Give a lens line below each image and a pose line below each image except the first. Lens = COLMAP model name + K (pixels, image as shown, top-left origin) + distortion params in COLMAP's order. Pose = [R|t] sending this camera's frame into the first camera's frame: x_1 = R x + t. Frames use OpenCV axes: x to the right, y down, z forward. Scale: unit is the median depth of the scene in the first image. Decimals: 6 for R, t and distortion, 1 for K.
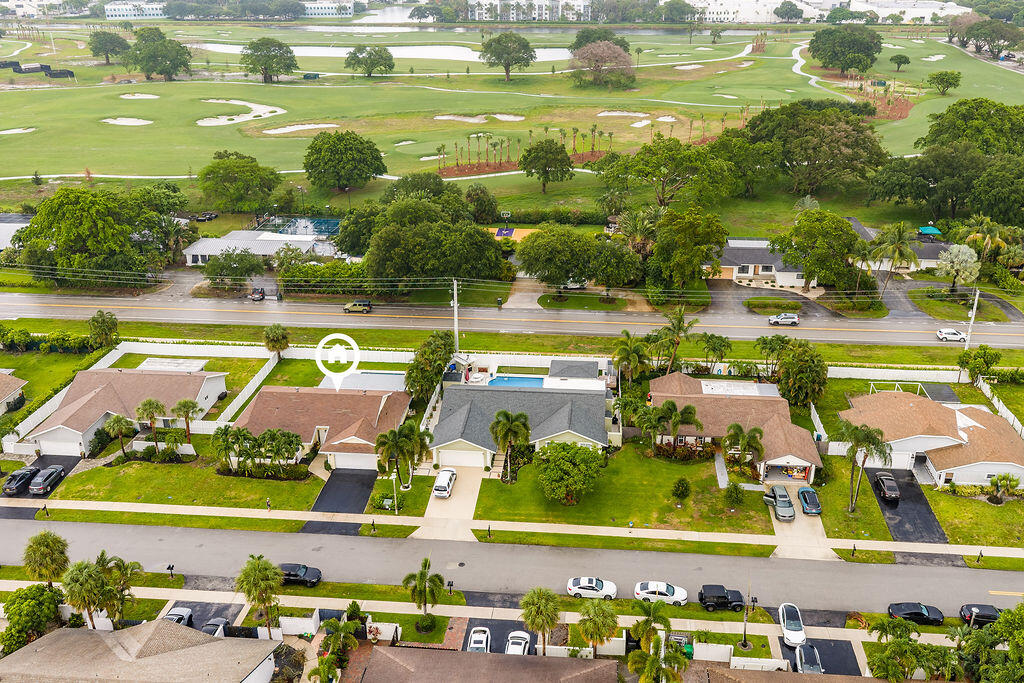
lens RADIAL K [[881.4, 0, 538.1], [0, 881.4, 338.7], [0, 0, 1]] dist [0.005377, -0.002365]
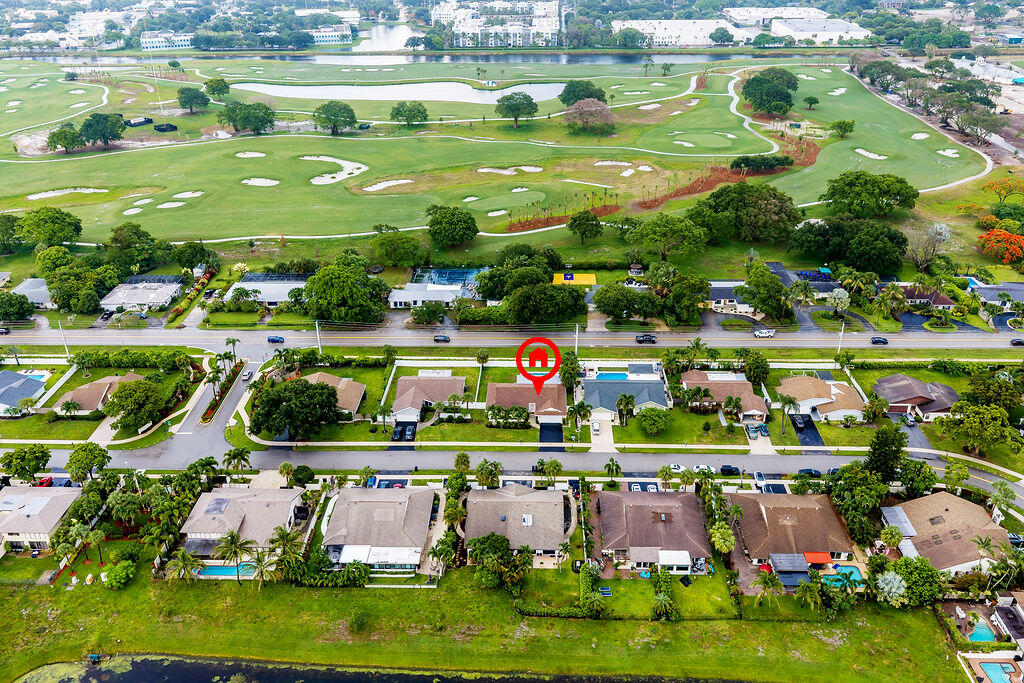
lens RADIAL K [[847.7, 0, 512.0], [0, 847.7, 341.5], [0, 0, 1]] dist [0.009044, -0.016244]
pose [[0.998708, -0.031326, 0.040004, -0.313940], [0.029157, 0.998131, 0.053706, -0.133066], [-0.041611, -0.052470, 0.997755, -0.848642]]
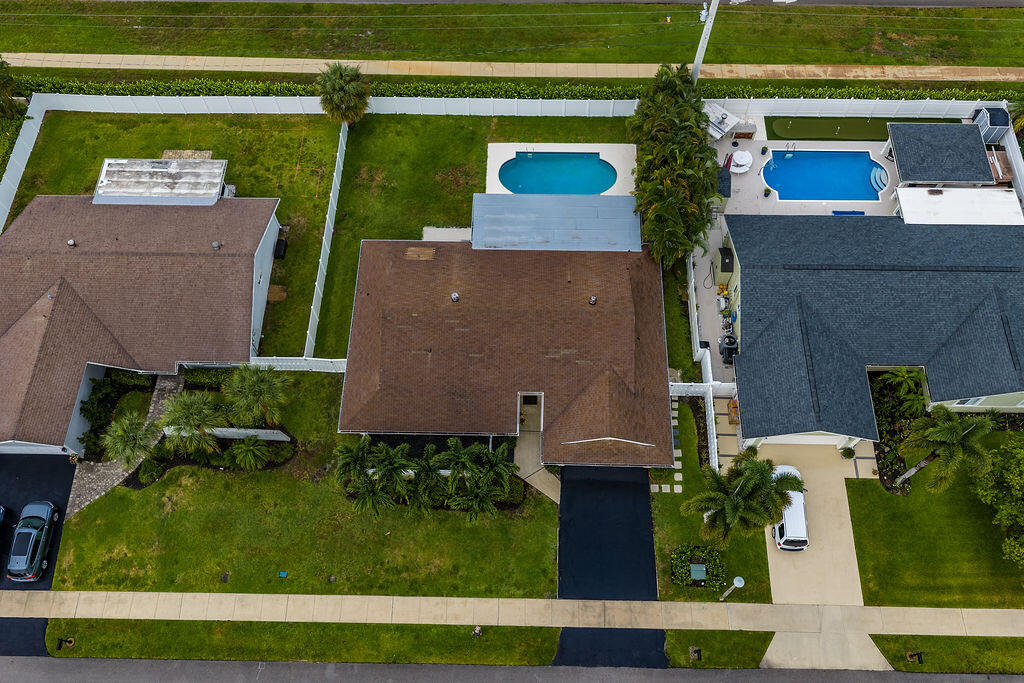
lens RADIAL K [[847.7, 0, 512.0], [0, 847.7, 341.5], [0, 0, 1]] dist [0.009044, -0.016244]
pose [[0.997955, -0.059200, 0.024098, -0.225925], [0.030831, 0.776113, 0.629840, -0.197921], [-0.055989, -0.627809, 0.776351, 0.544168]]
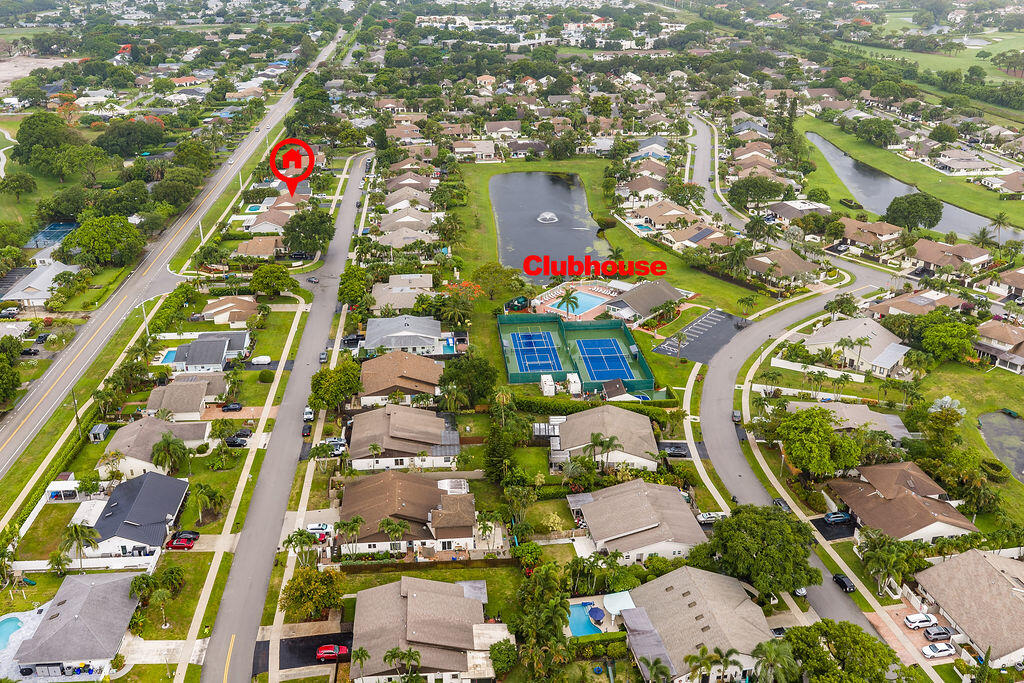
lens RADIAL K [[893.9, 0, 480.9], [0, 893.9, 341.8], [0, 0, 1]] dist [0.007447, -0.011320]
pose [[-0.145339, -0.405589, 0.902427, -3.125650], [0.419592, 0.800757, 0.427471, -0.547249], [-0.896002, 0.440779, 0.053801, 0.373623]]
